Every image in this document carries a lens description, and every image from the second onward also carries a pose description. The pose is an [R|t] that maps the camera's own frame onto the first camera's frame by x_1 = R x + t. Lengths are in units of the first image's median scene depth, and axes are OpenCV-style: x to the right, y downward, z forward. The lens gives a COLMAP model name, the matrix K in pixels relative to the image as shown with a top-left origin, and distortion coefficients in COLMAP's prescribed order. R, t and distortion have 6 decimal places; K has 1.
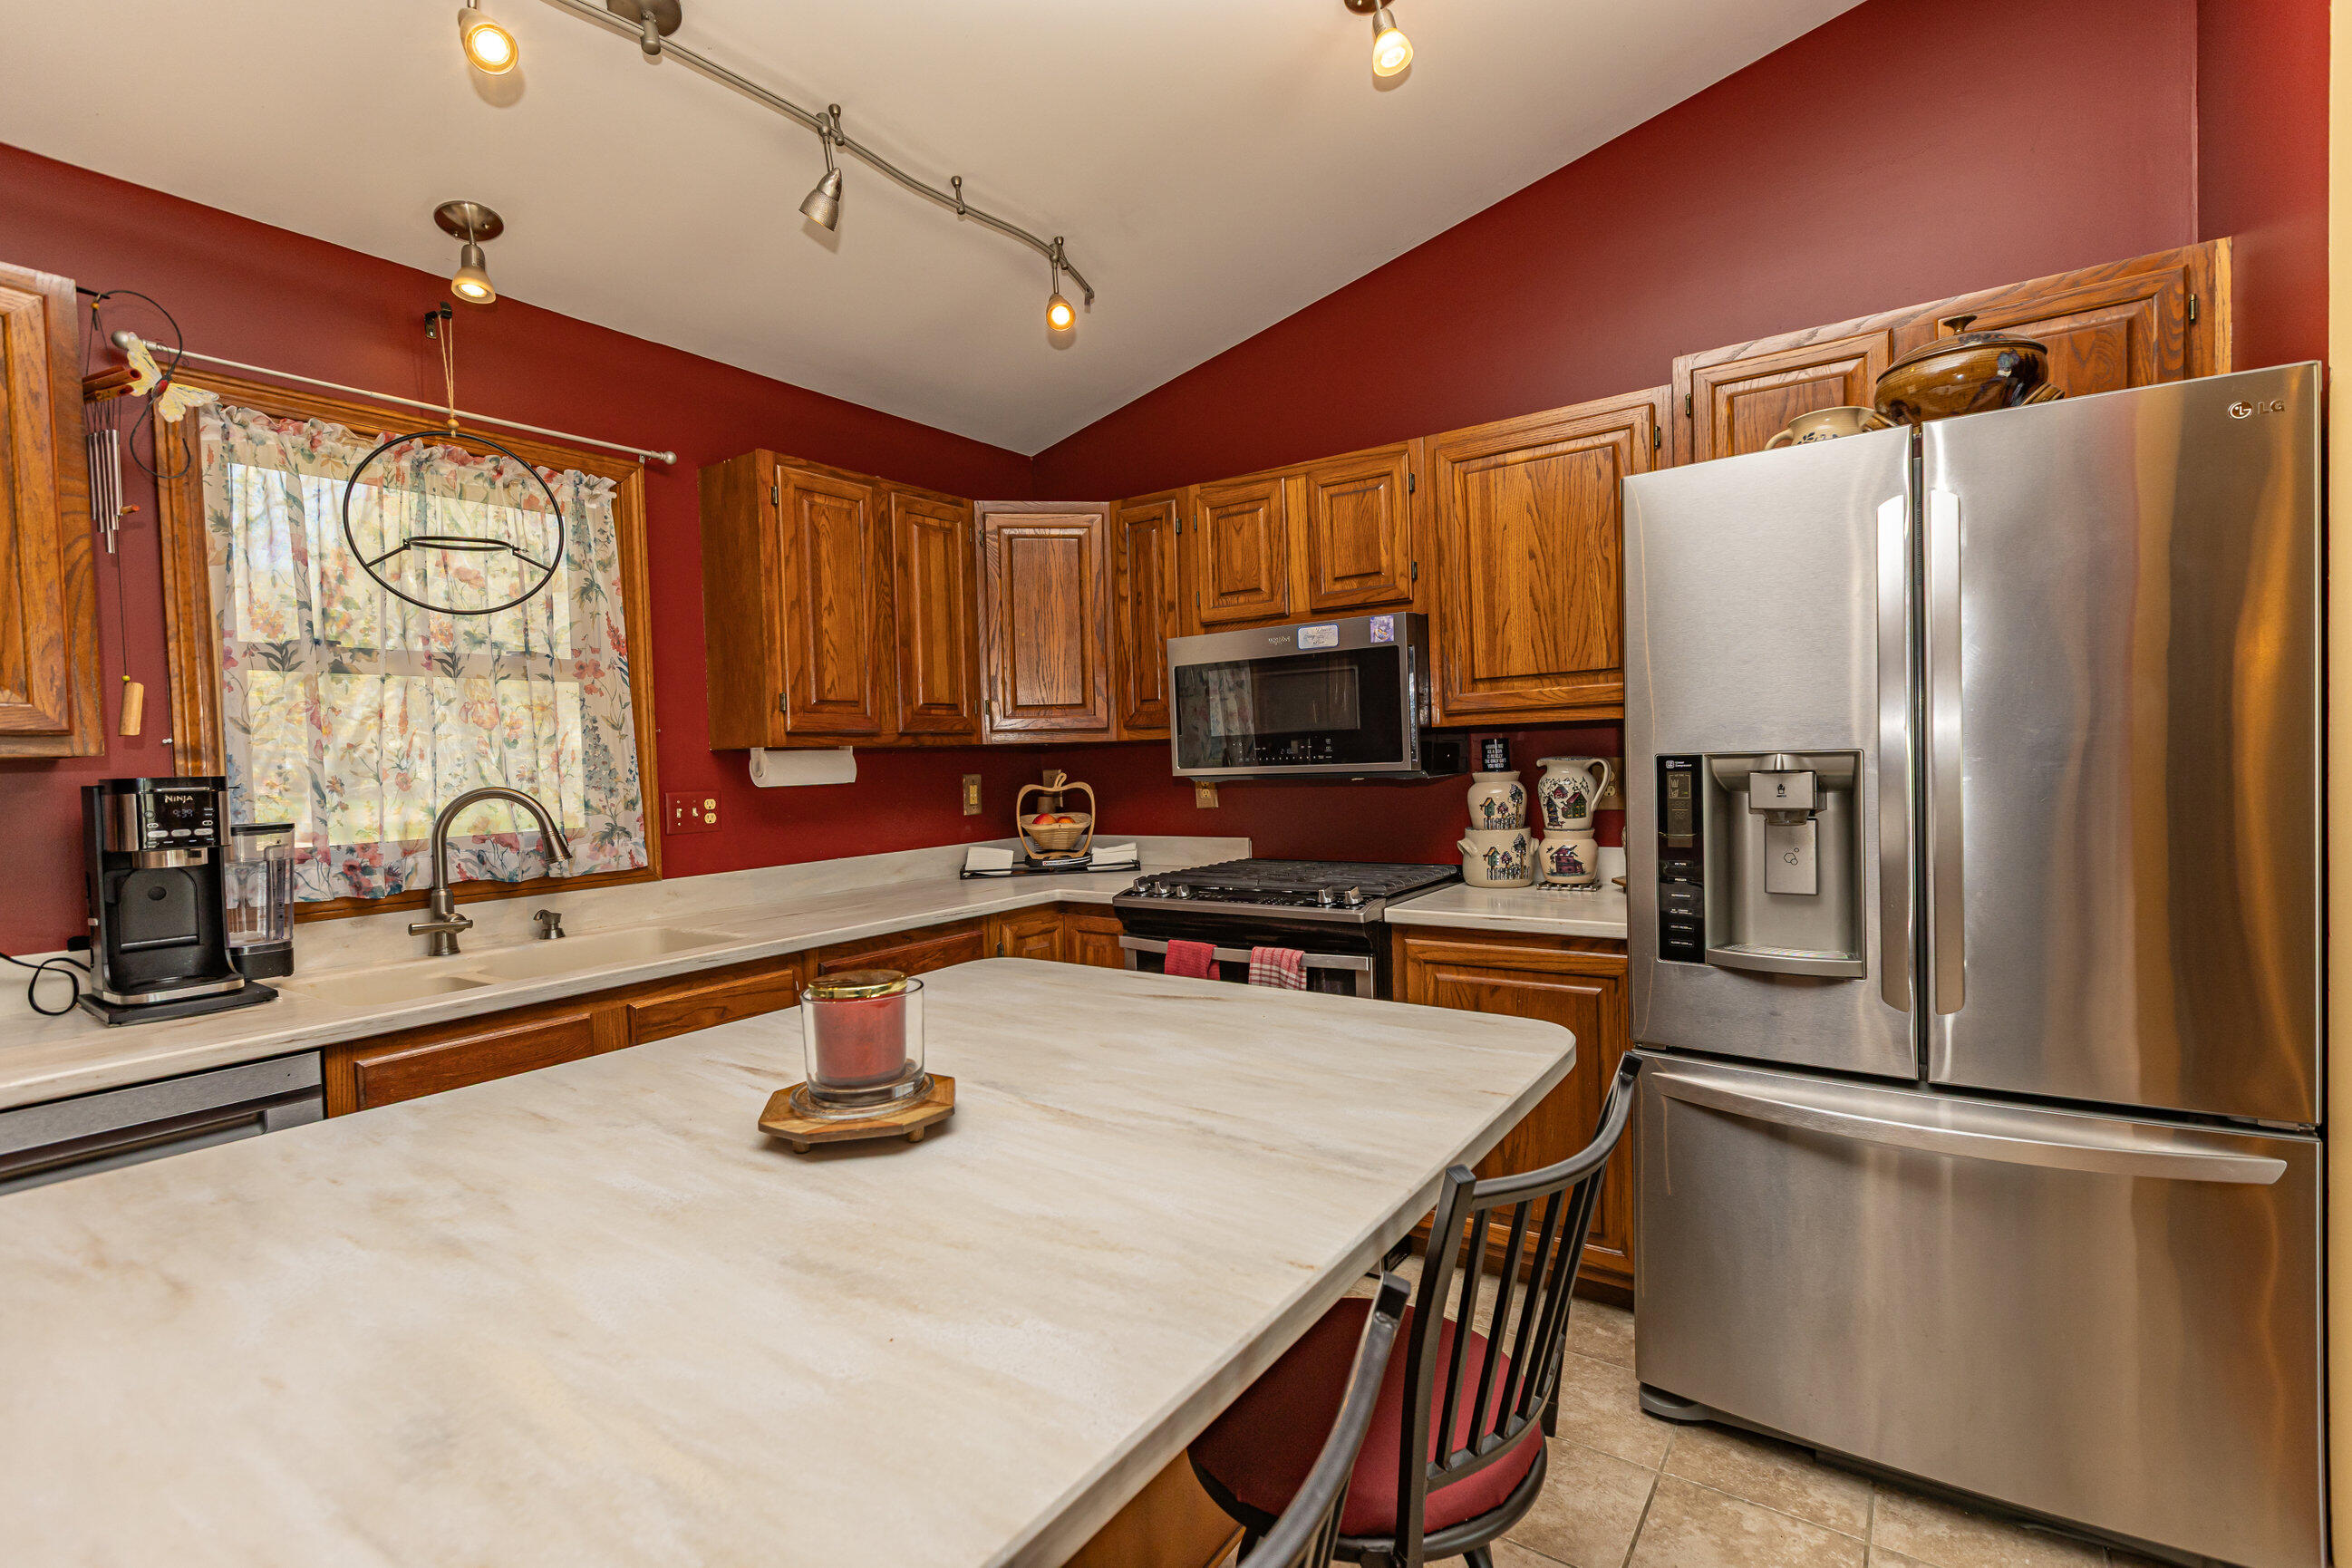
lens RADIAL K [[1048.4, 0, 1179.3], [0, 1048.4, 780.9], [0, 0, 1]] dist [0.011089, 0.000536]
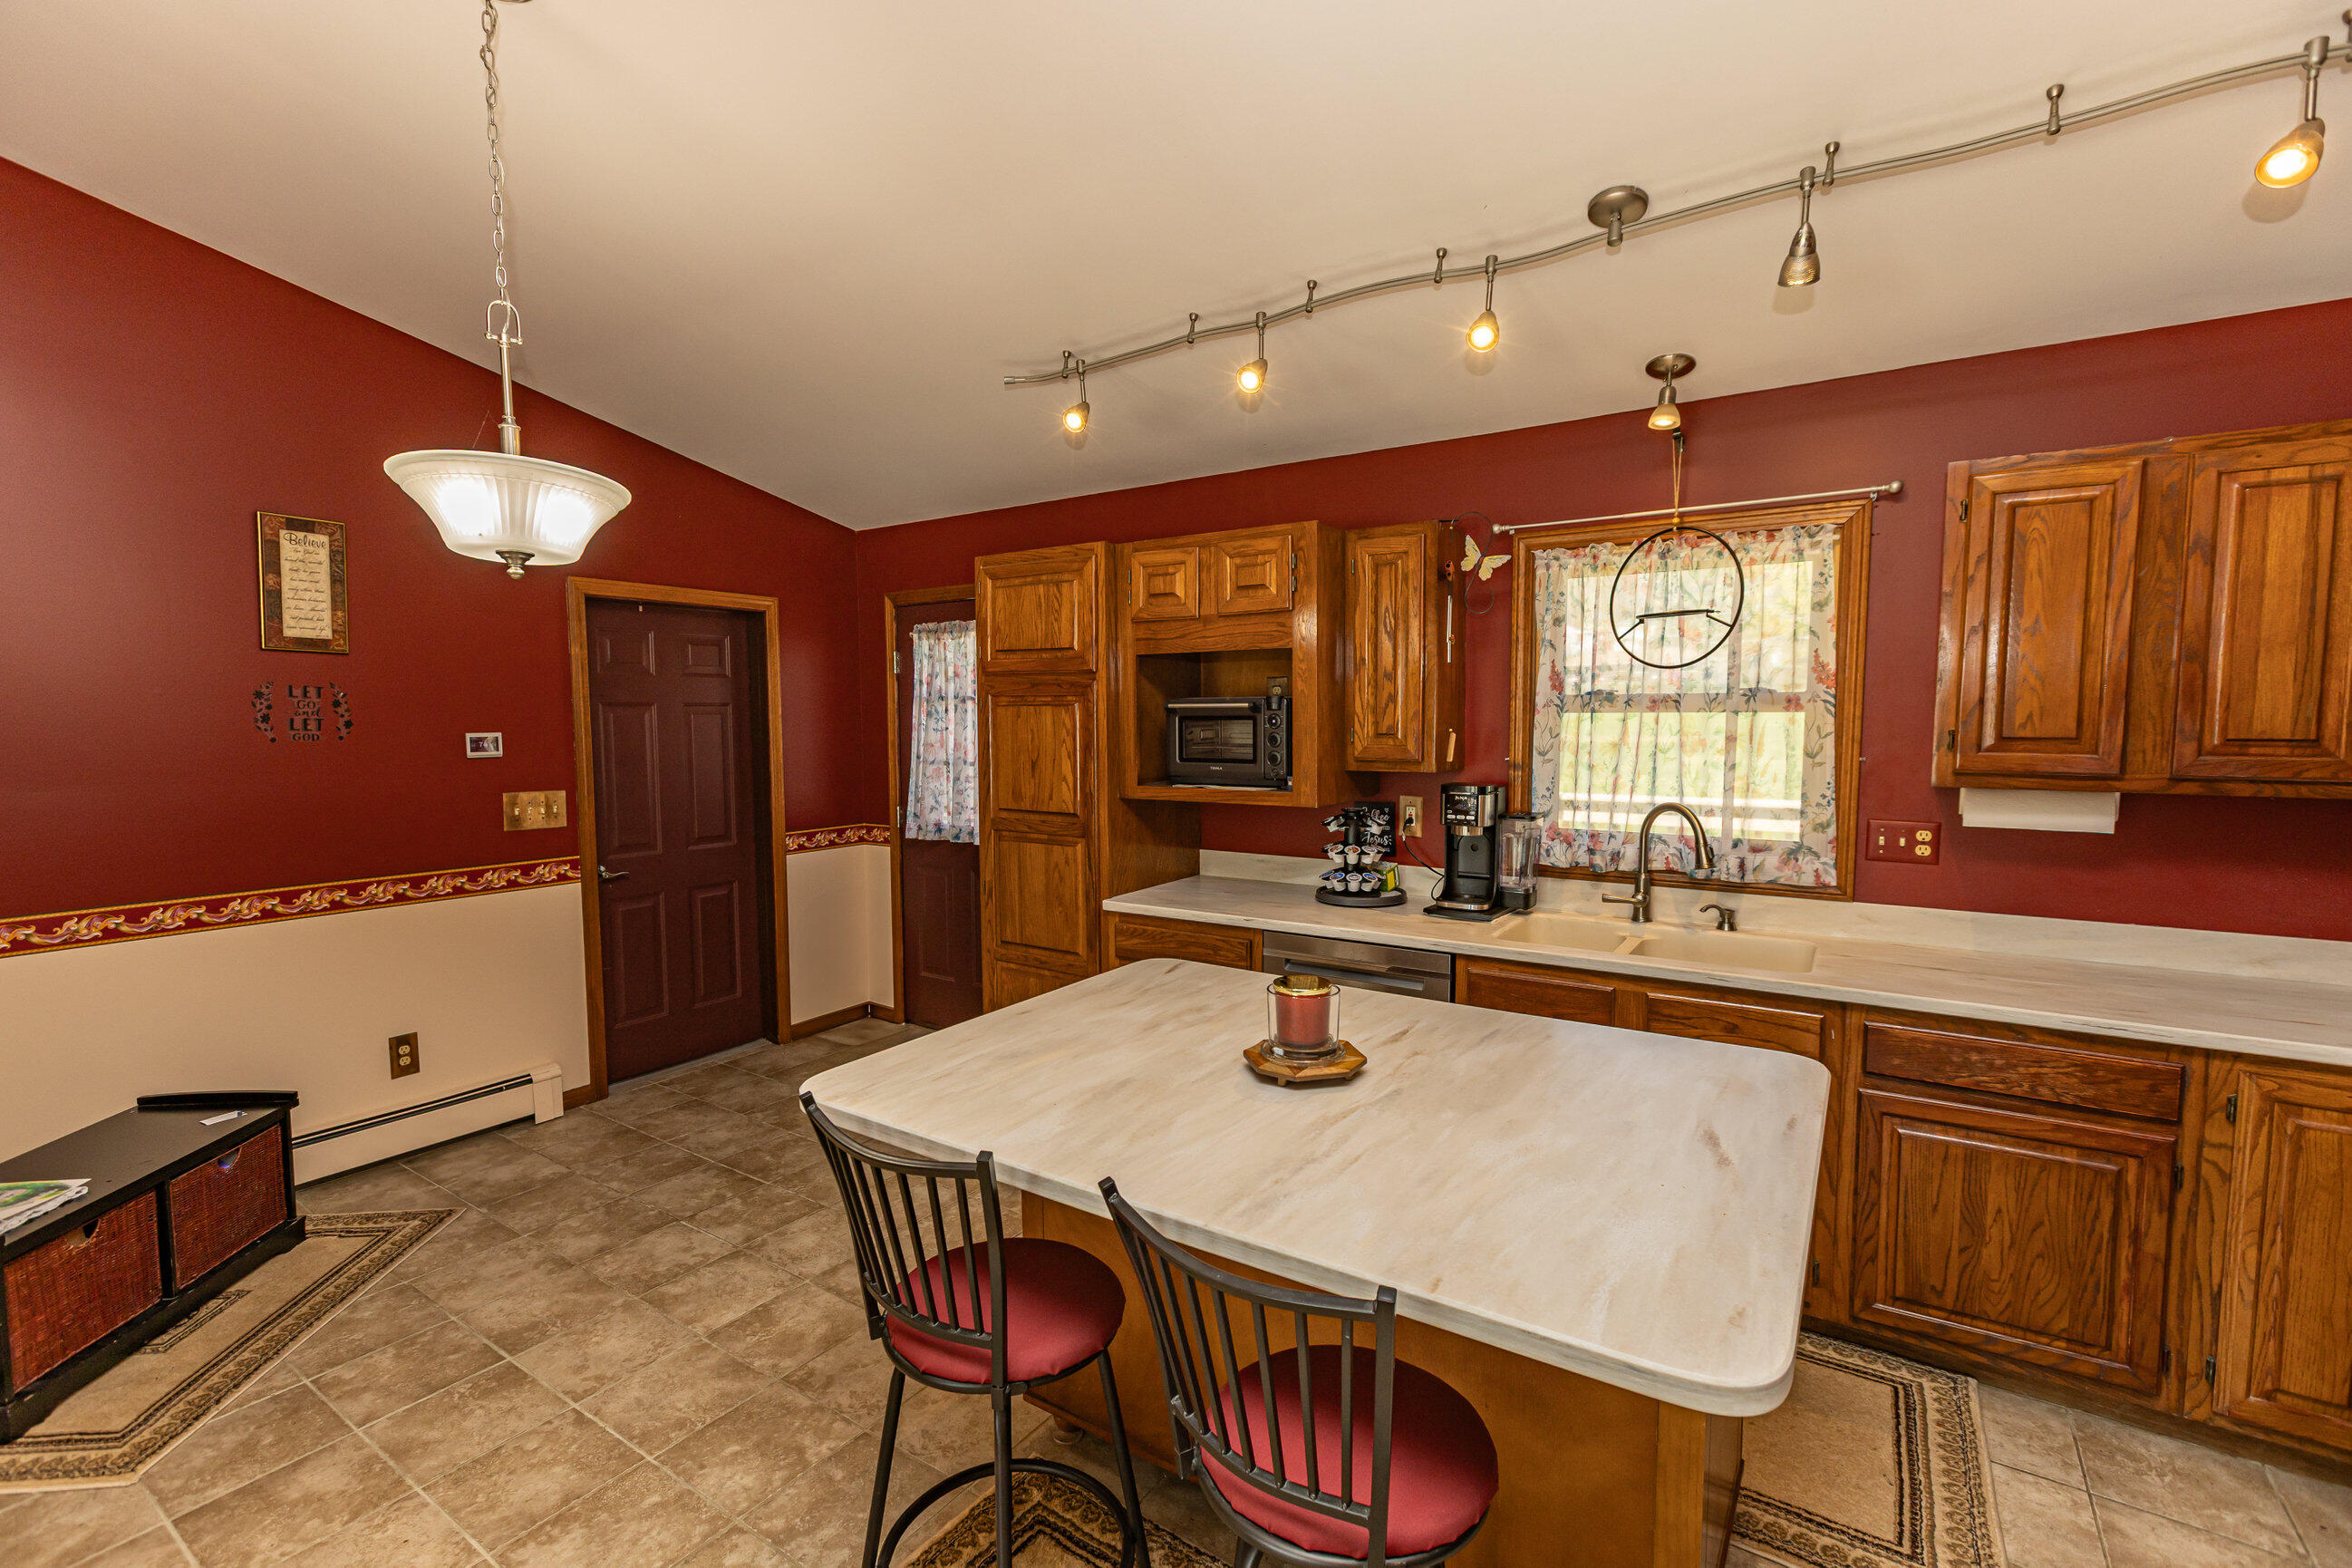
lens RADIAL K [[1048.4, 0, 1179.4], [0, 1048.4, 787.4], [0, 0, 1]] dist [0.011089, 0.000536]
pose [[0.038037, 0.105207, -0.993723, 0.605867], [-0.024991, 0.994231, 0.104305, -0.132582], [0.998964, 0.020866, 0.040446, 0.346152]]
